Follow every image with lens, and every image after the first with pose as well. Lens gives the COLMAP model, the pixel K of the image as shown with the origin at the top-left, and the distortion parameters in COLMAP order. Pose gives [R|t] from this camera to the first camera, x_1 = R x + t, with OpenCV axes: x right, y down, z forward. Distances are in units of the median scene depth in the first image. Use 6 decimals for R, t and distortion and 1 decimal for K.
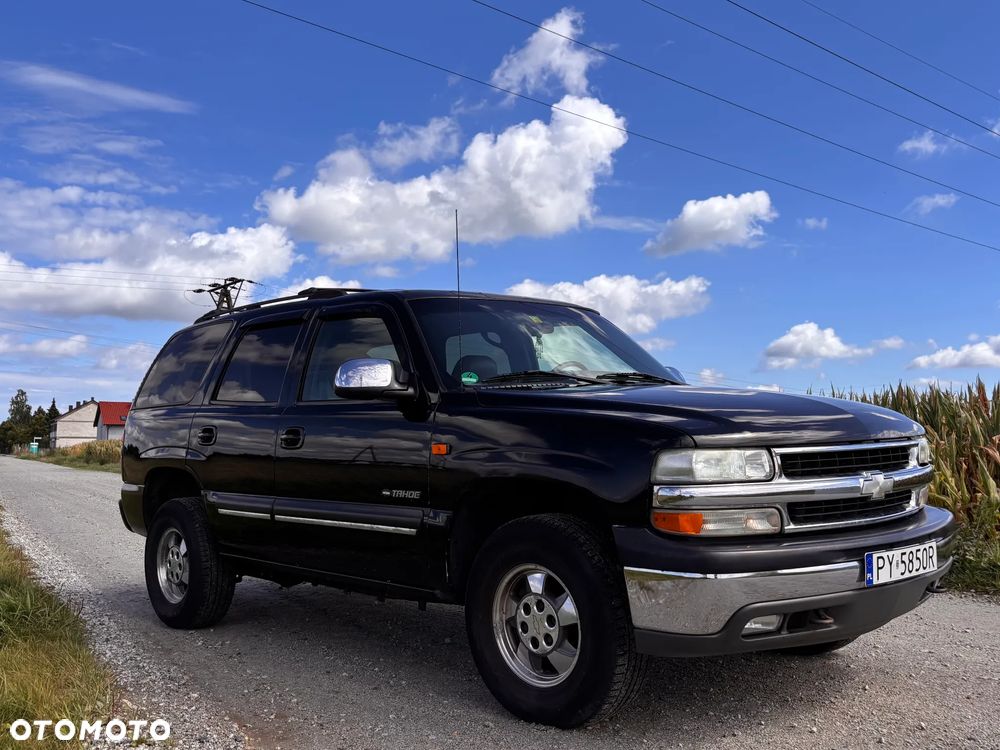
lens RADIAL K [[982.6, 0, 500.0], [0, 982.6, 375.0], [0, 0, 1]] dist [0.022186, 0.007204]
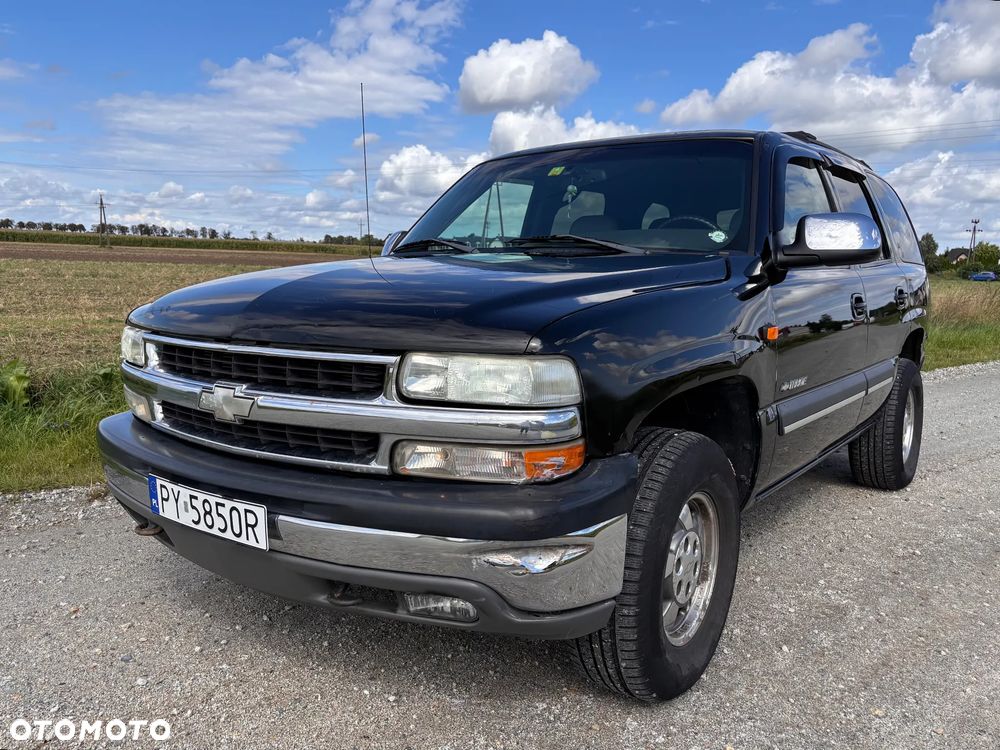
lens RADIAL K [[795.6, 0, 500.0], [0, 795.6, 375.0], [0, 0, 1]] dist [0.024352, 0.001730]
pose [[0.208114, 0.146030, -0.967142, 1.009996], [0.042684, 0.986494, 0.158137, 0.007739], [0.977173, -0.074192, 0.199070, 1.104608]]
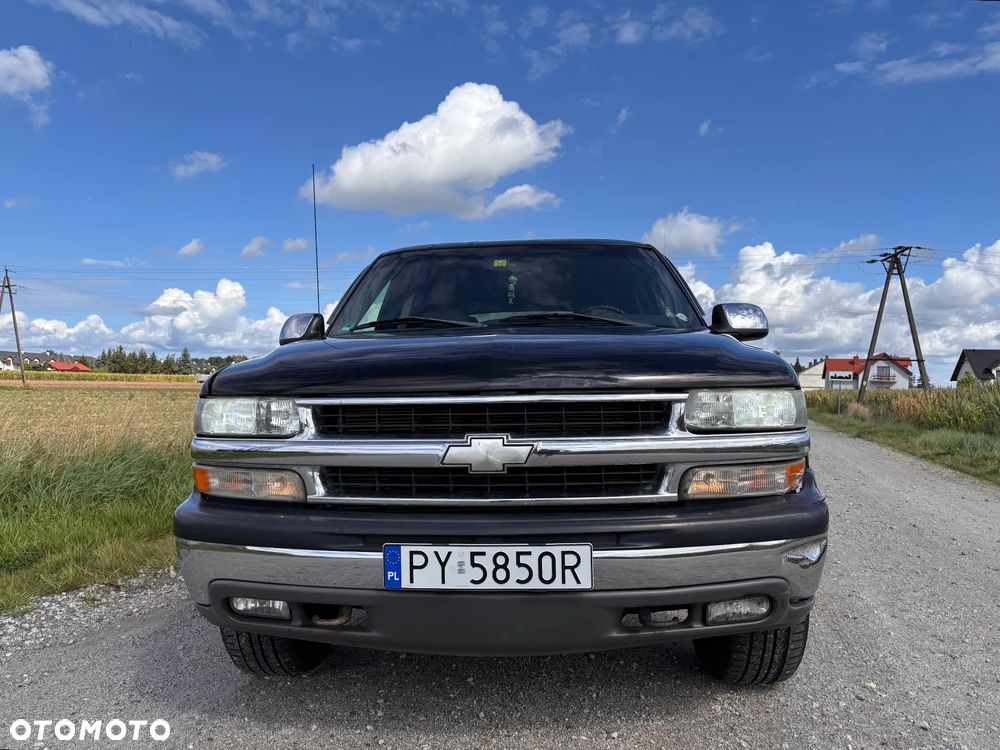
lens RADIAL K [[781.7, 0, 500.0], [0, 781.7, 375.0], [0, 0, 1]] dist [0.014826, -0.005152]
pose [[0.711576, 0.000068, -0.702610, 0.802469], [0.034402, 0.998797, 0.034937, 0.036342], [0.701767, -0.049032, 0.710717, 0.622160]]
